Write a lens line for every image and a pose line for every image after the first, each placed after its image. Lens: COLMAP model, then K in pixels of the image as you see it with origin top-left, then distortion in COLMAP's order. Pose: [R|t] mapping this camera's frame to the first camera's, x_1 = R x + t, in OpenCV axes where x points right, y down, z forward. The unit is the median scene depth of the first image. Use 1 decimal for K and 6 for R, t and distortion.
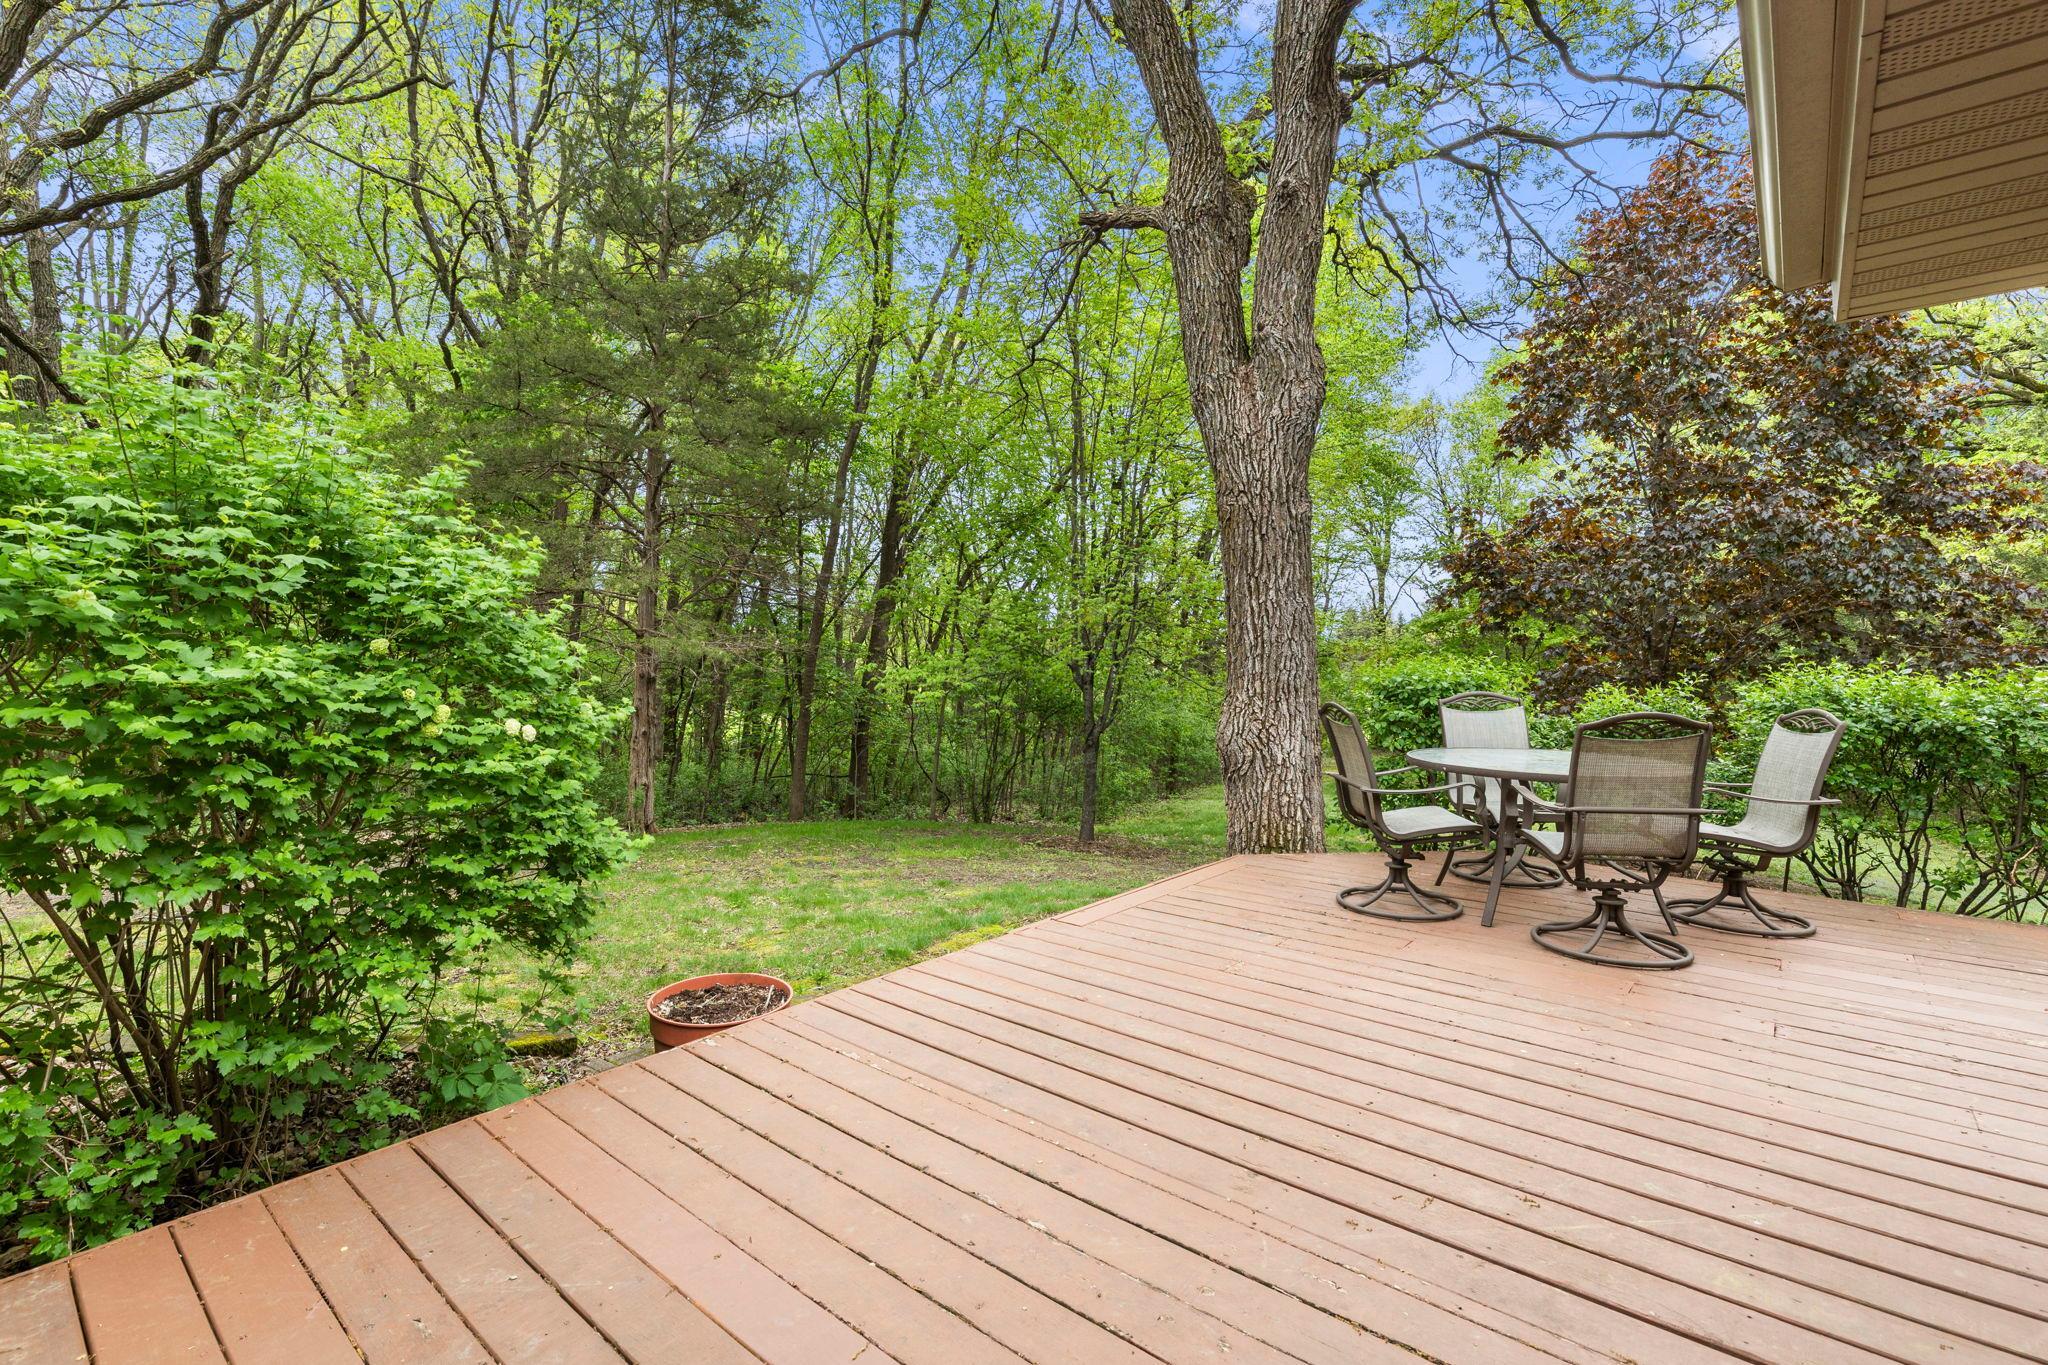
lens RADIAL K [[929.2, 0, 1024.0], [0, 929.2, 682.5], [0, 0, 1]] dist [-0.000316, 0.000067]
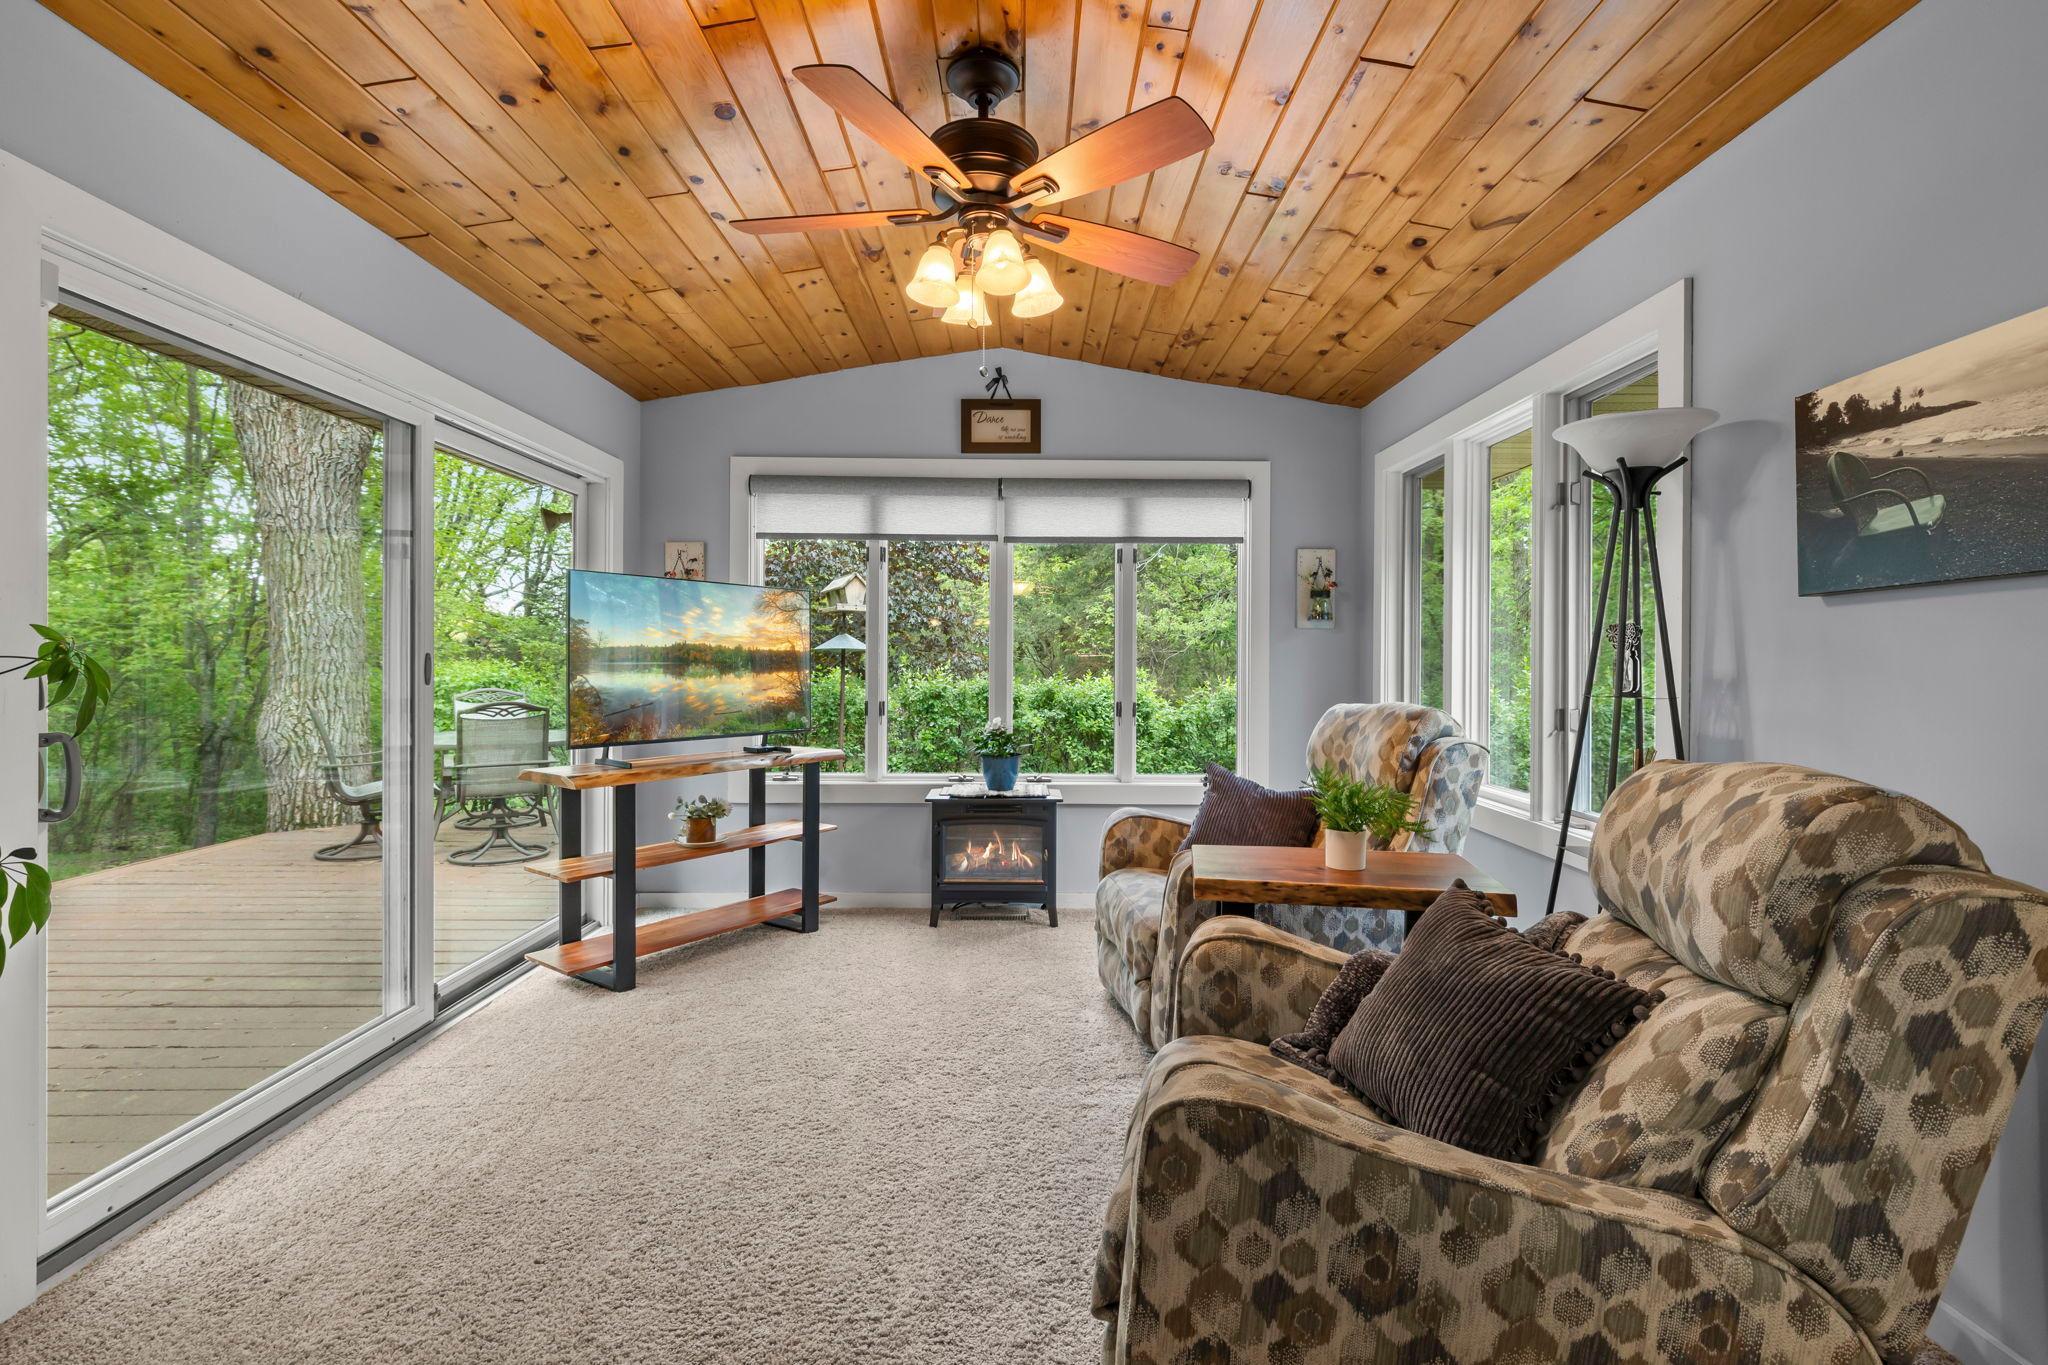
lens RADIAL K [[929.2, 0, 1024.0], [0, 929.2, 682.5], [0, 0, 1]] dist [-0.000316, 0.000067]
pose [[0.765233, -0.009423, 0.643684, 0.203048], [0.003387, 0.999938, 0.010613, -0.010415], [-0.643744, -0.005941, 0.765218, -0.465171]]
